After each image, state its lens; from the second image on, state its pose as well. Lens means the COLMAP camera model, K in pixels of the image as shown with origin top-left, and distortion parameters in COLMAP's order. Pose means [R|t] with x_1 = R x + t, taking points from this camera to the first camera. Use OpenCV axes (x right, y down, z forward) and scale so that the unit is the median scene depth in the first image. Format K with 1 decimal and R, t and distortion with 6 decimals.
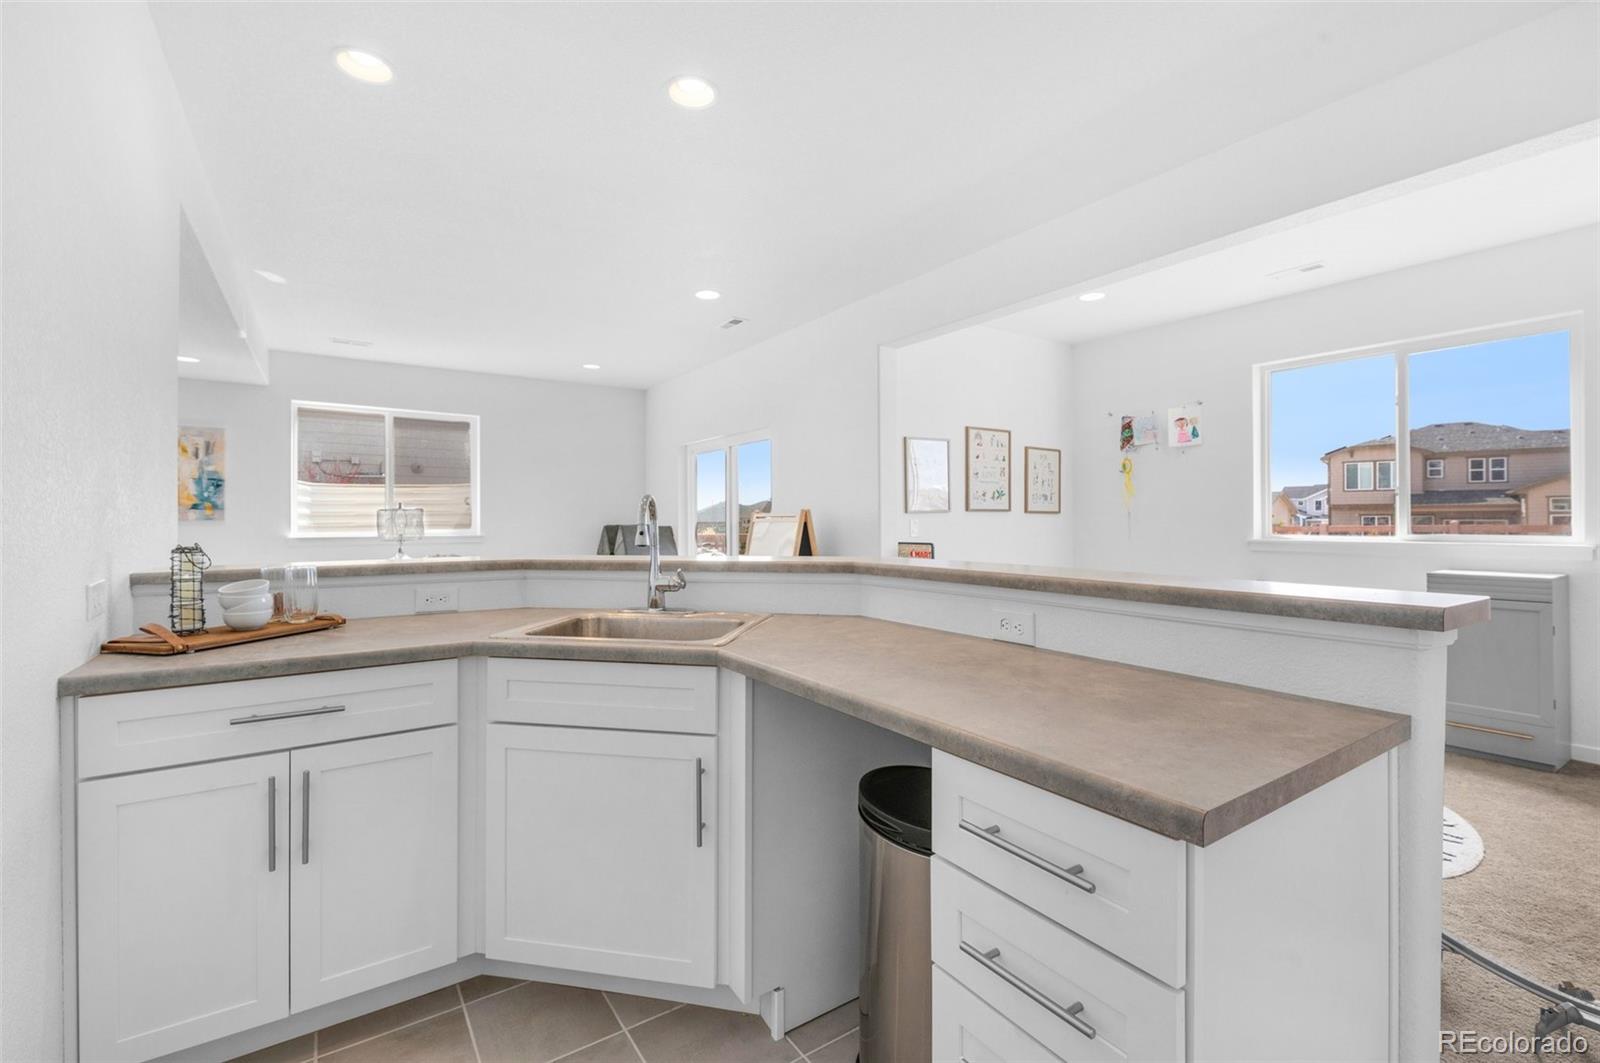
lens RADIAL K [[690.7, 0, 798.4], [0, 690.7, 521.9], [0, 0, 1]] dist [0.005637, -0.002524]
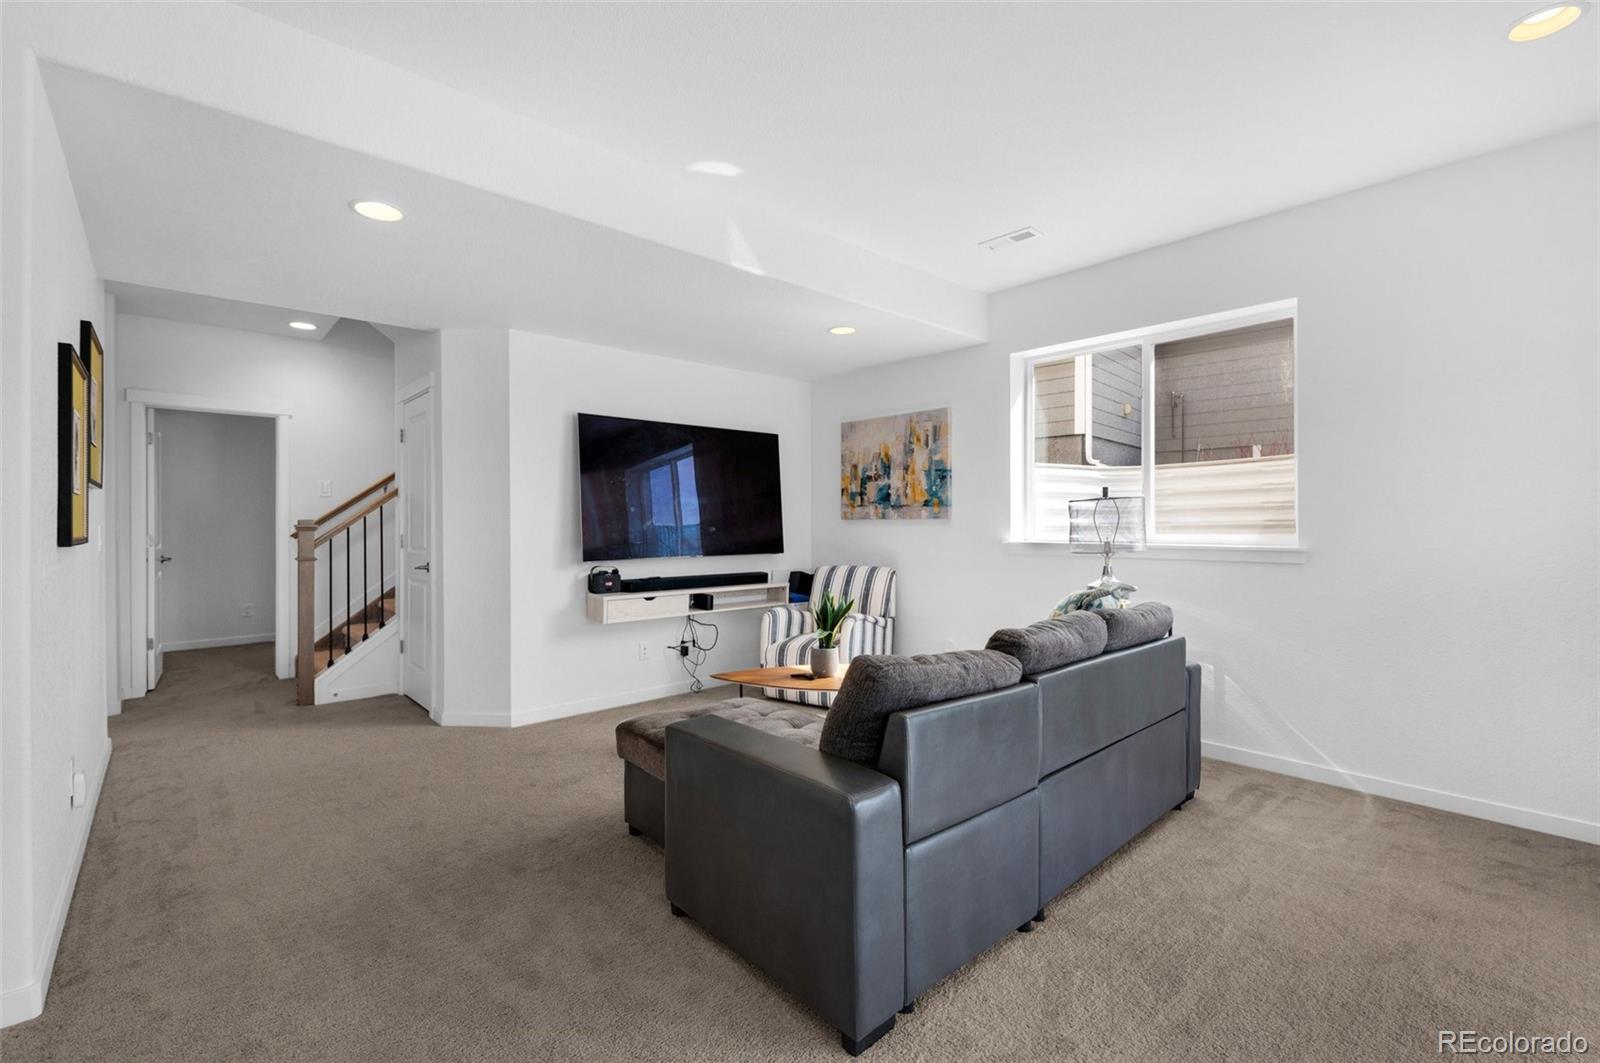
lens RADIAL K [[690.7, 0, 790.1], [0, 690.7, 529.8], [0, 0, 1]] dist [0.005637, -0.002524]
pose [[0.139422, 0.011509, -0.990166, -0.038726], [0.005318, 0.999909, 0.012371, -0.000499], [0.990219, -0.006991, 0.139348, 0.704630]]
